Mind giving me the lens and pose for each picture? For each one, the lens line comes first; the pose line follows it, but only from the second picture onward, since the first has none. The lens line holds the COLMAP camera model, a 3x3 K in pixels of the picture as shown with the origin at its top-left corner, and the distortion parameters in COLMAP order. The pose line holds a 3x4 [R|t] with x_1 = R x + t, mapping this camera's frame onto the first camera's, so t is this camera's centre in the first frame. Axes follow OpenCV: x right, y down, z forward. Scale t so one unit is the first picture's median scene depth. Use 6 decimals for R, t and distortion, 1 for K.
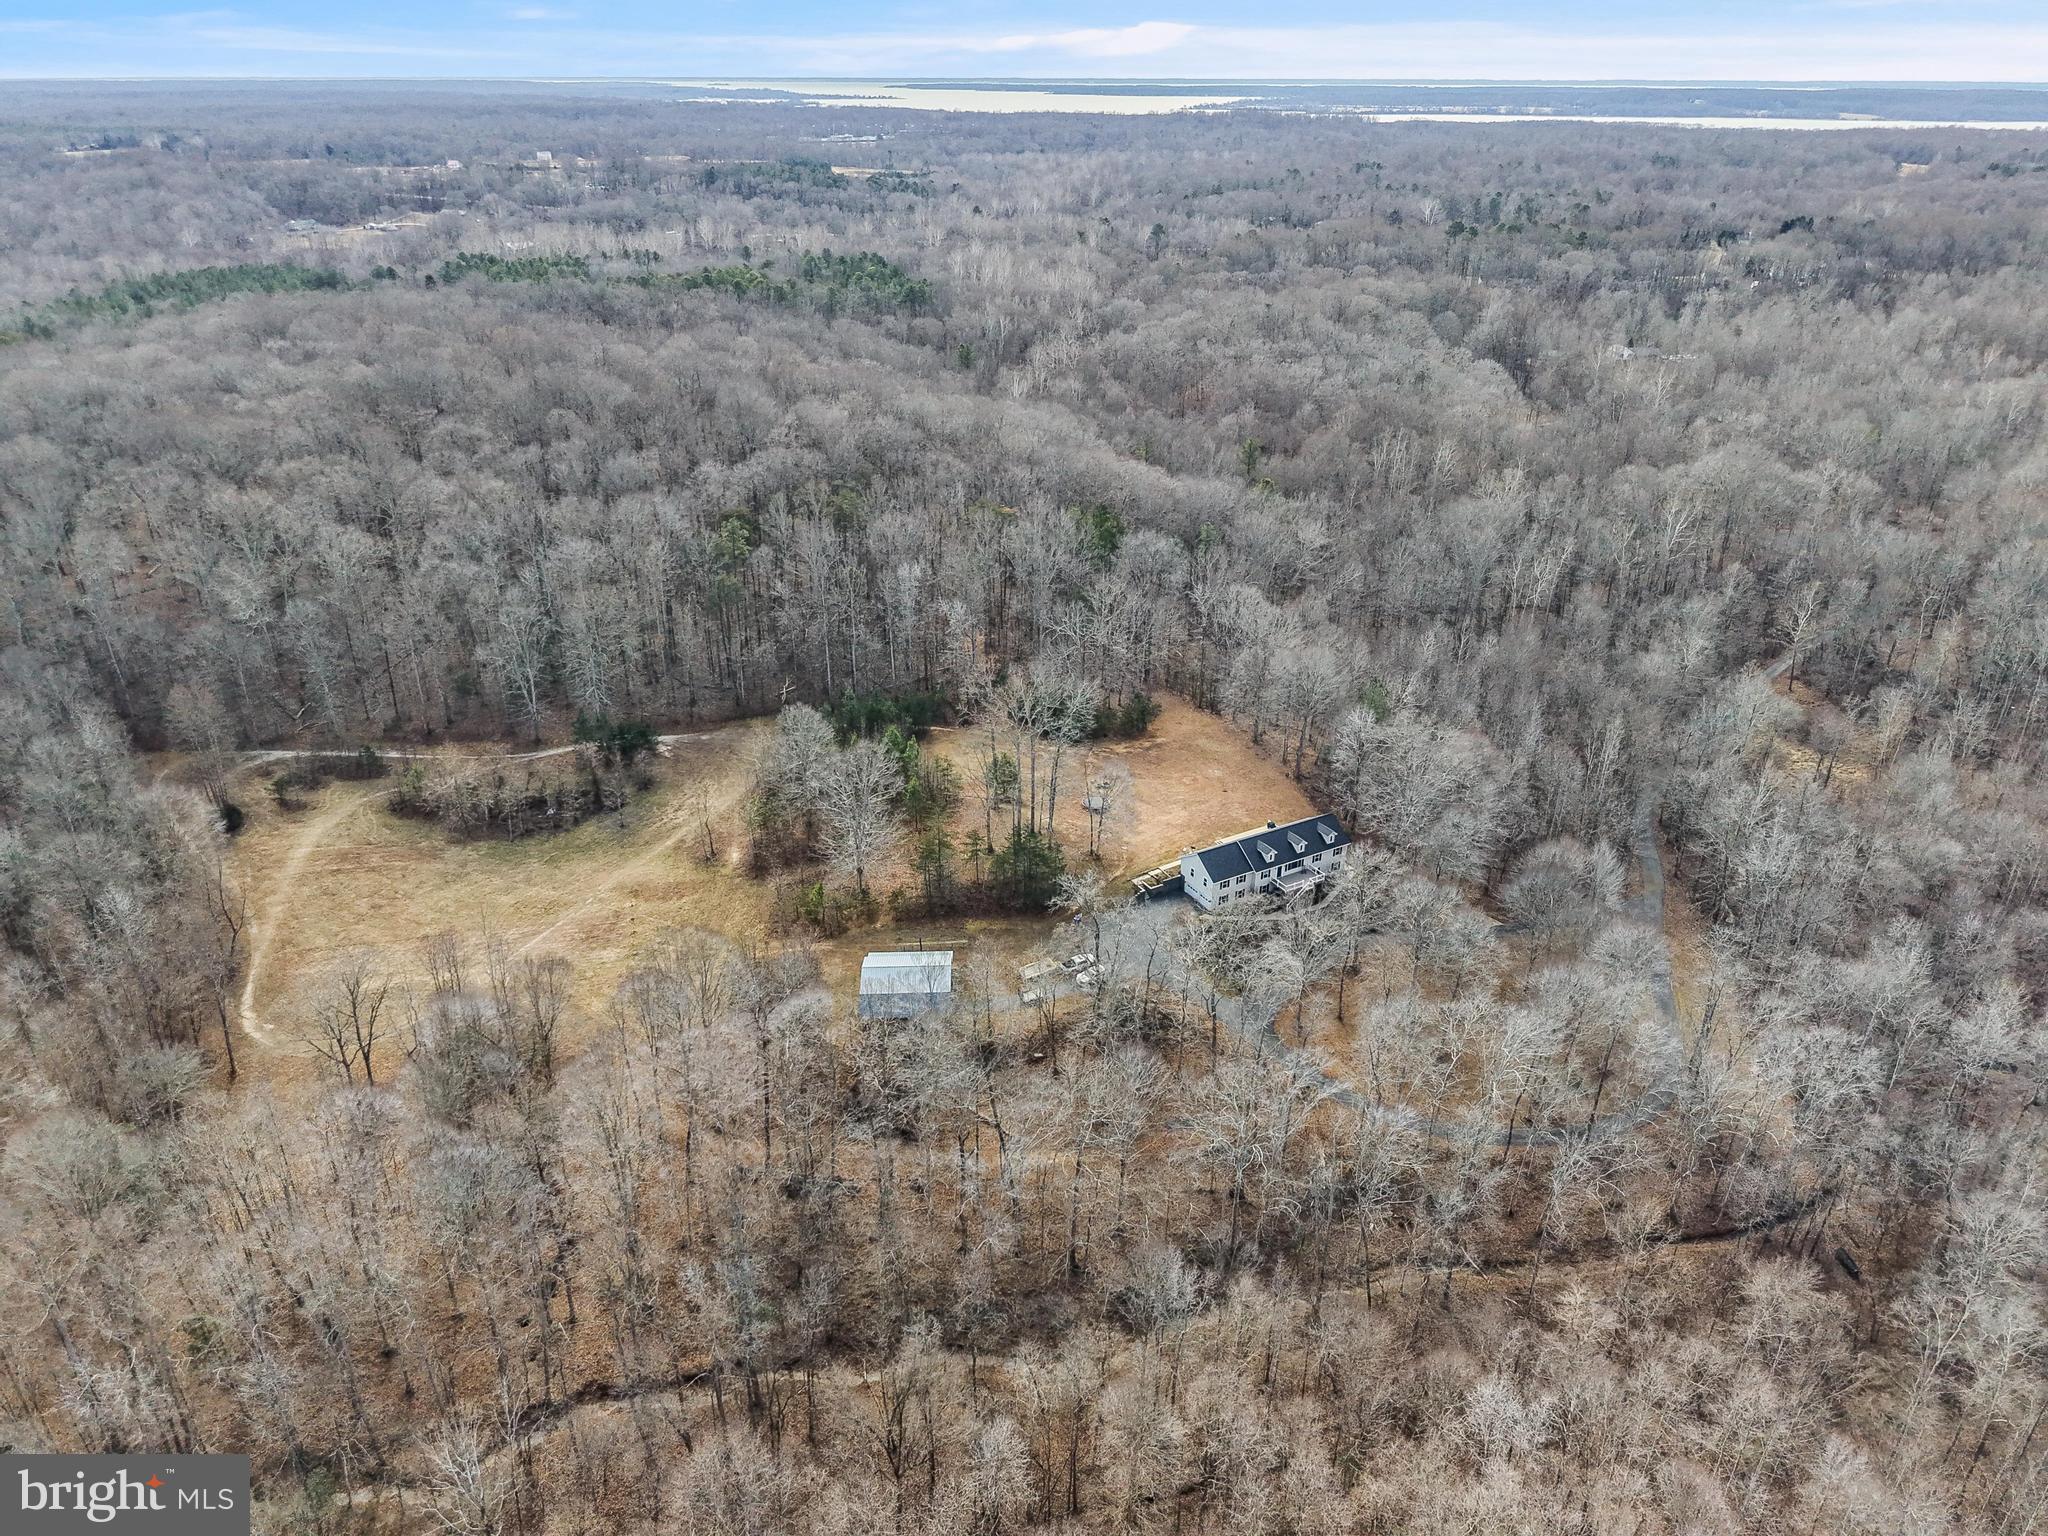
lens RADIAL K [[1370.4, 0, 1024.0], [0, 1370.4, 768.0], [0, 0, 1]] dist [0.003962, -0.003413]
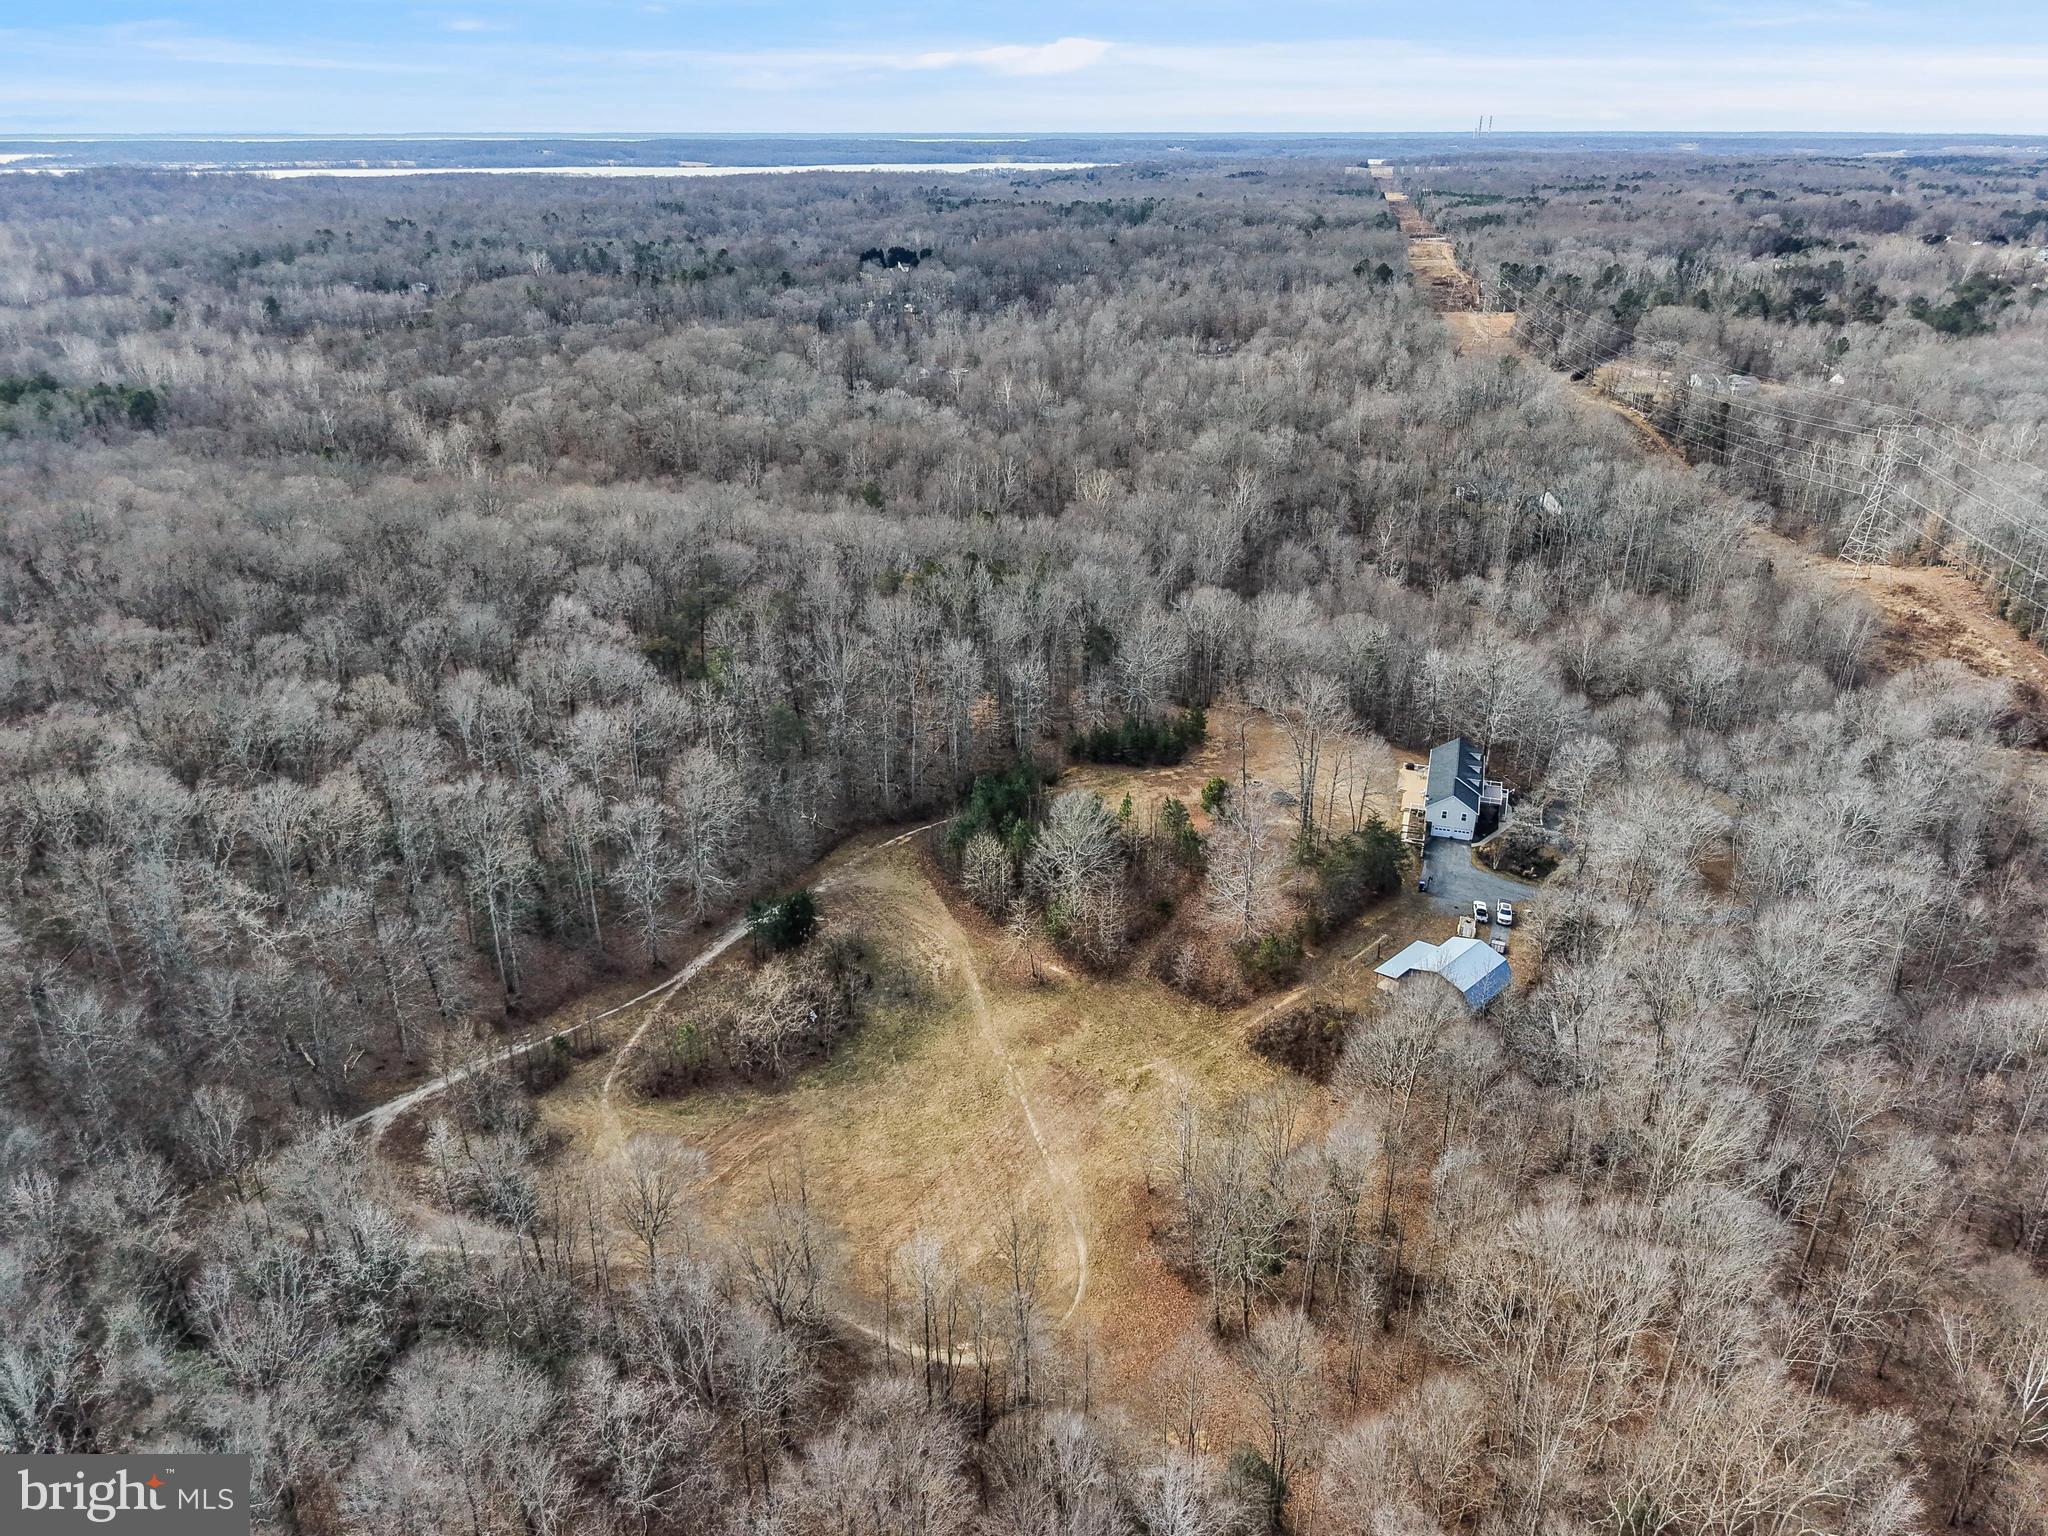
lens RADIAL K [[1370.4, 0, 1024.0], [0, 1370.4, 768.0], [0, 0, 1]] dist [0.003962, -0.003413]
pose [[0.742138, -0.285463, 0.606418, -0.266945], [0.304276, 0.949654, 0.074662, -0.049940], [-0.597200, 0.129109, 0.791633, 0.095259]]
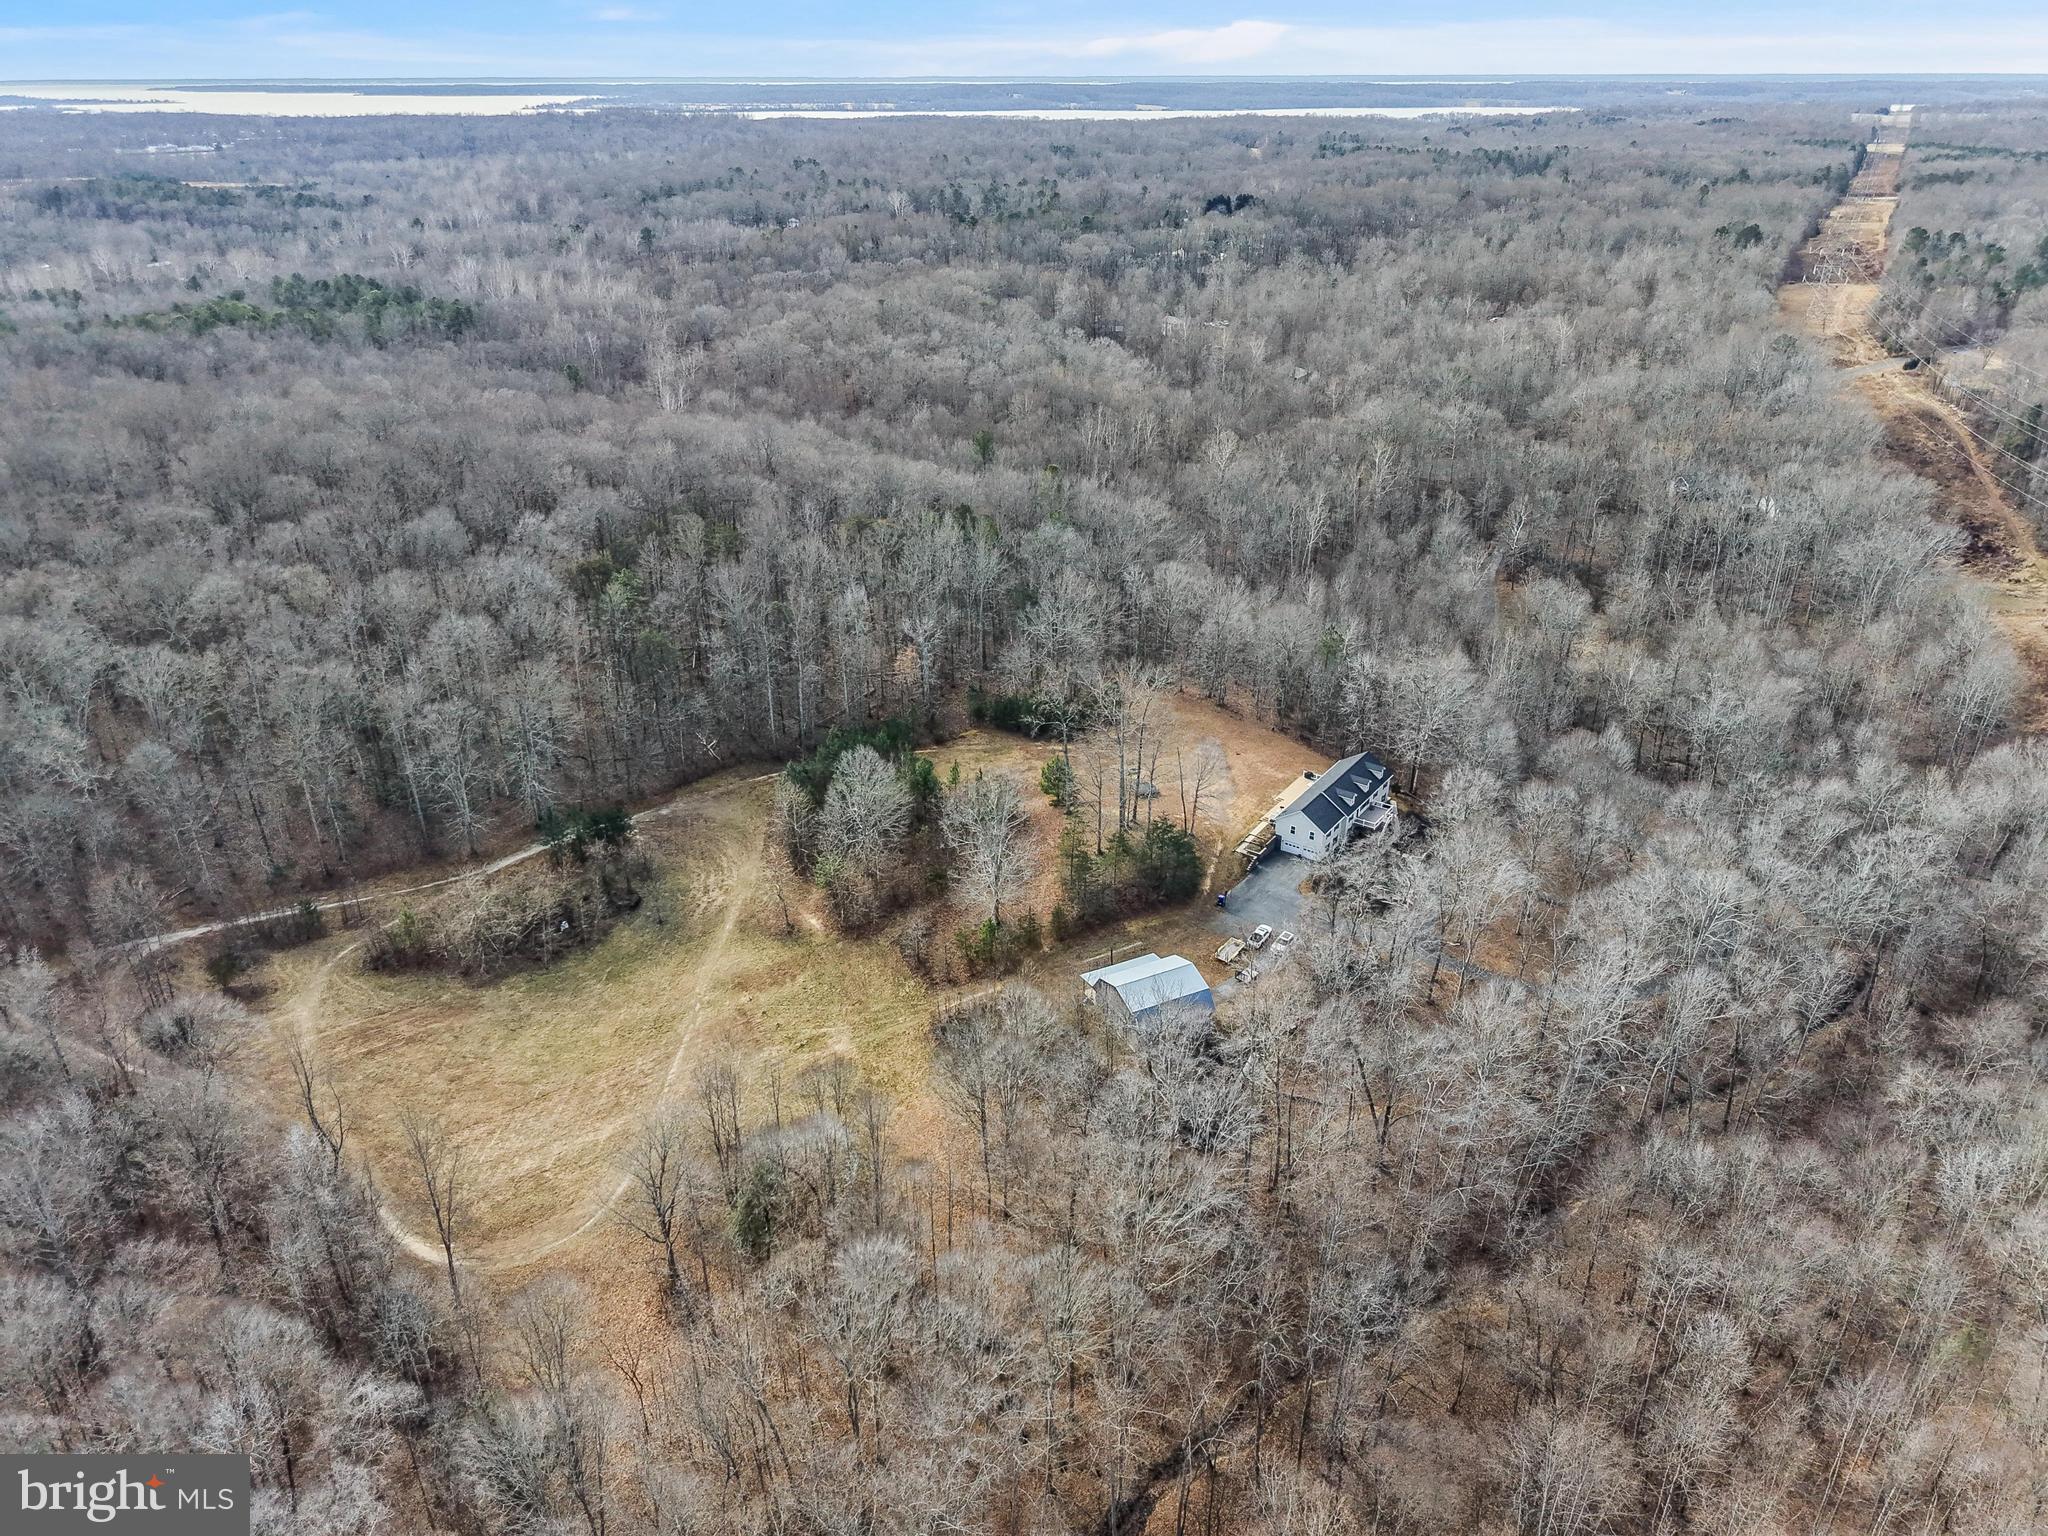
lens RADIAL K [[1370.4, 0, 1024.0], [0, 1370.4, 768.0], [0, 0, 1]] dist [0.003962, -0.003413]
pose [[0.910201, -0.191793, 0.367081, -0.143450], [0.191343, 0.980788, 0.037996, -0.016333], [-0.367316, 0.035655, 0.929413, 0.030741]]
